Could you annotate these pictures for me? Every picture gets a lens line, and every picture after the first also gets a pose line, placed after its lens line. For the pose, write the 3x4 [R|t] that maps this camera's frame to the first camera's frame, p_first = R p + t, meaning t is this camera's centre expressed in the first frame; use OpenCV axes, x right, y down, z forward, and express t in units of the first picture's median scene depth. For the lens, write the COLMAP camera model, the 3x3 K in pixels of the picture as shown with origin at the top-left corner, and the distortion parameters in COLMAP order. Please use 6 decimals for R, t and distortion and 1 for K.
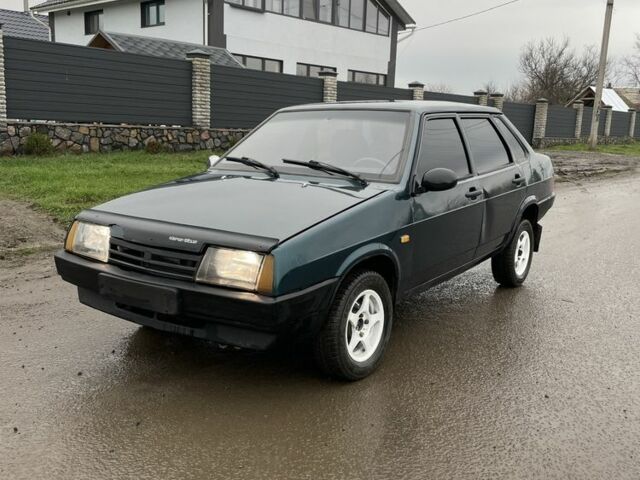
lens RADIAL K [[661.3, 0, 320.0], [0, 661.3, 240.0], [0, 0, 1]] dist [0.047866, -0.044927]
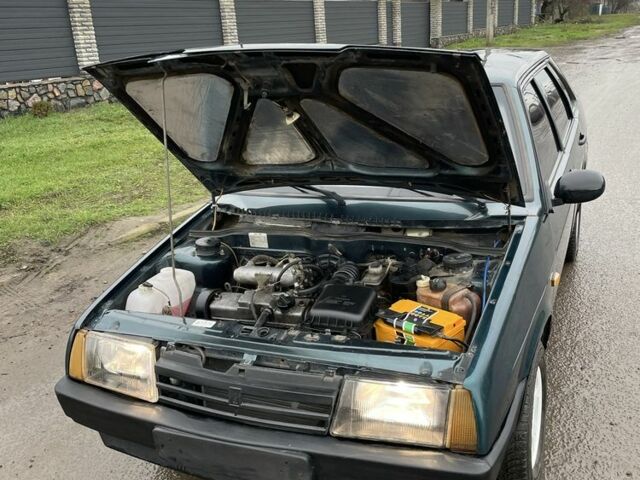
lens RADIAL K [[661.3, 0, 320.0], [0, 661.3, 240.0], [0, 0, 1]] dist [0.047866, -0.044927]
pose [[0.975022, -0.152808, 0.161192, -0.069011], [0.129519, 0.980728, 0.146280, -0.054711], [-0.180438, -0.121749, 0.976022, 0.101743]]
